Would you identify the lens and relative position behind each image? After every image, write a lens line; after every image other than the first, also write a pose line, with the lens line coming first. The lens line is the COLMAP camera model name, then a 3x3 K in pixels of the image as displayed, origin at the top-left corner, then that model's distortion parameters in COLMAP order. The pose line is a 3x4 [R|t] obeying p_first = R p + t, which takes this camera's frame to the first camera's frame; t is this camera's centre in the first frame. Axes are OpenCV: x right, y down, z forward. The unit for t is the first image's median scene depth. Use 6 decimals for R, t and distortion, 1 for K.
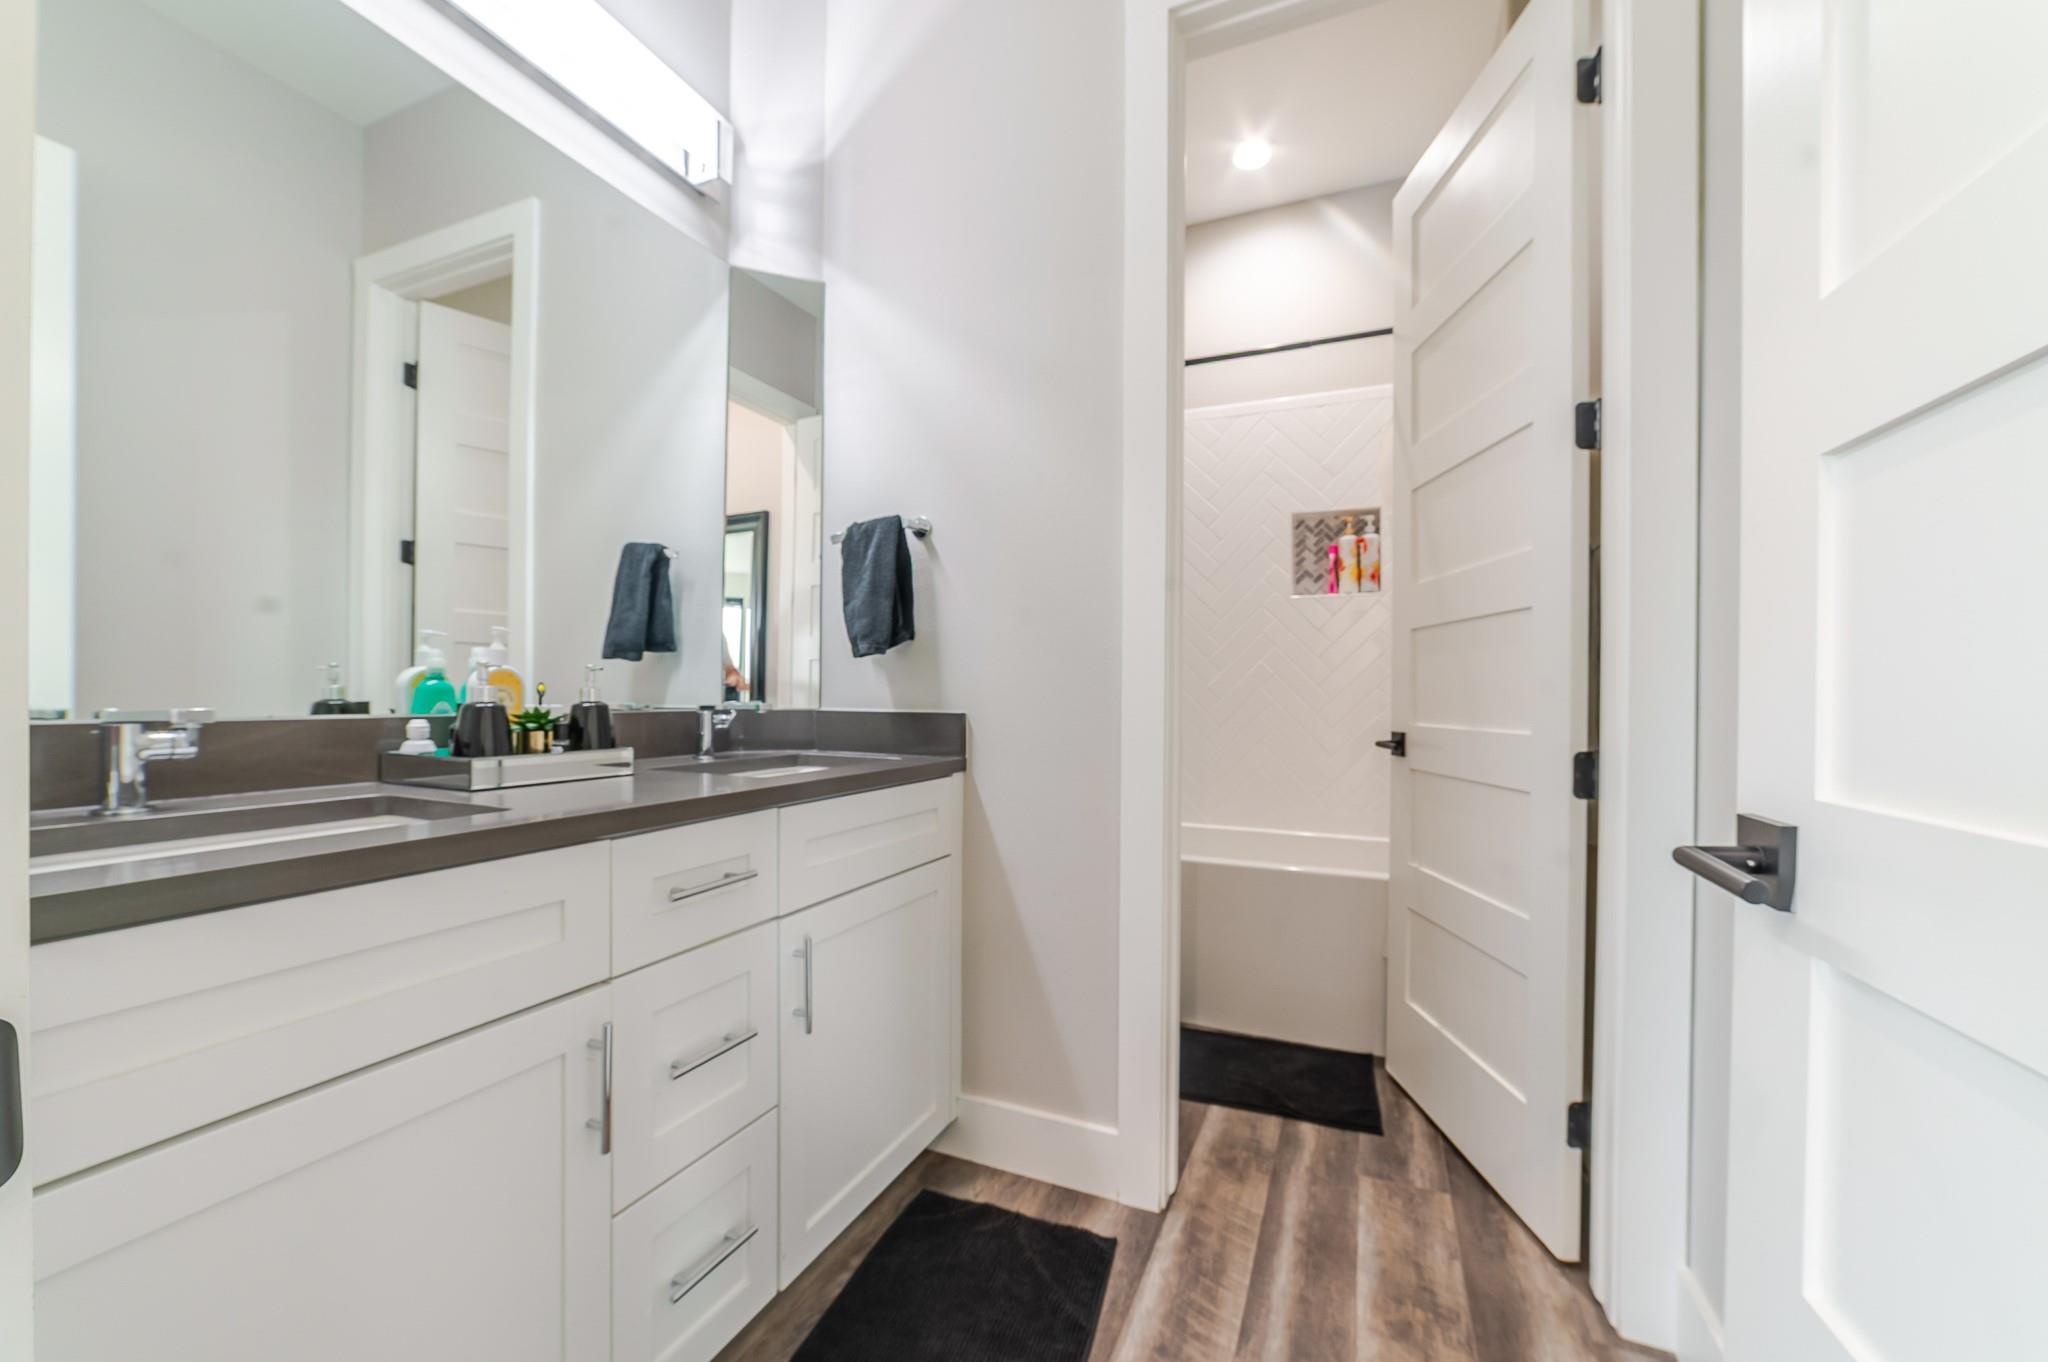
lens RADIAL K [[768.2, 0, 1017.7], [0, 768.2, 682.3], [0, 0, 1]] dist [-0.013301, 0.000309]
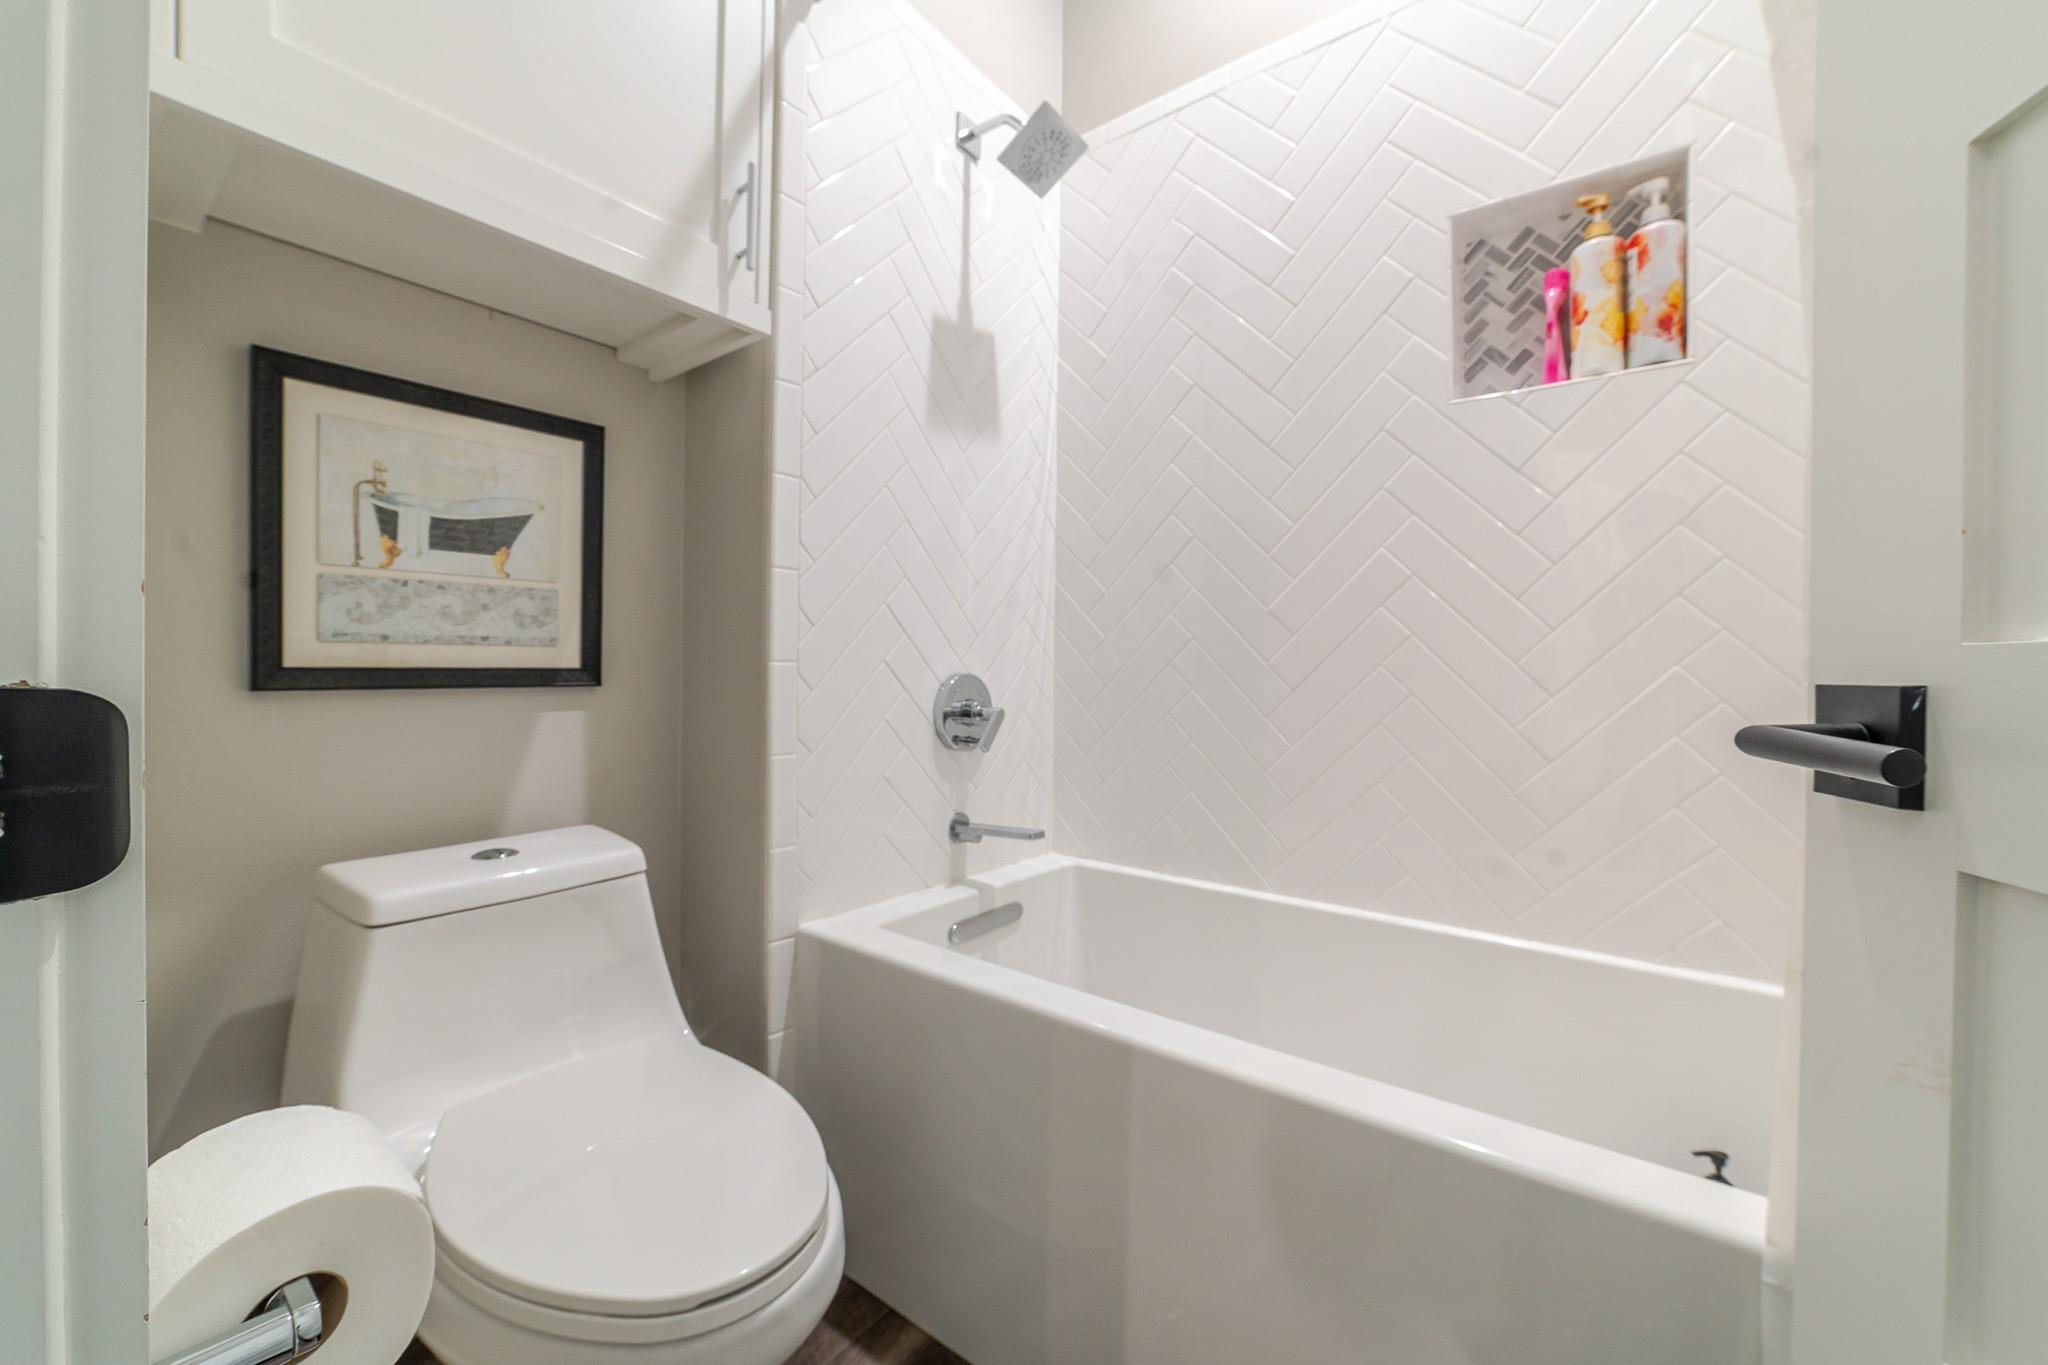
lens RADIAL K [[768.2, 0, 1017.7], [0, 768.2, 683.8], [0, 0, 1]] dist [-0.013301, 0.000309]
pose [[0.968765, -0.006331, -0.247899, 0.225499], [0.011363, 0.999757, 0.018875, 0.040157], [0.247719, -0.021102, 0.968602, 0.511741]]
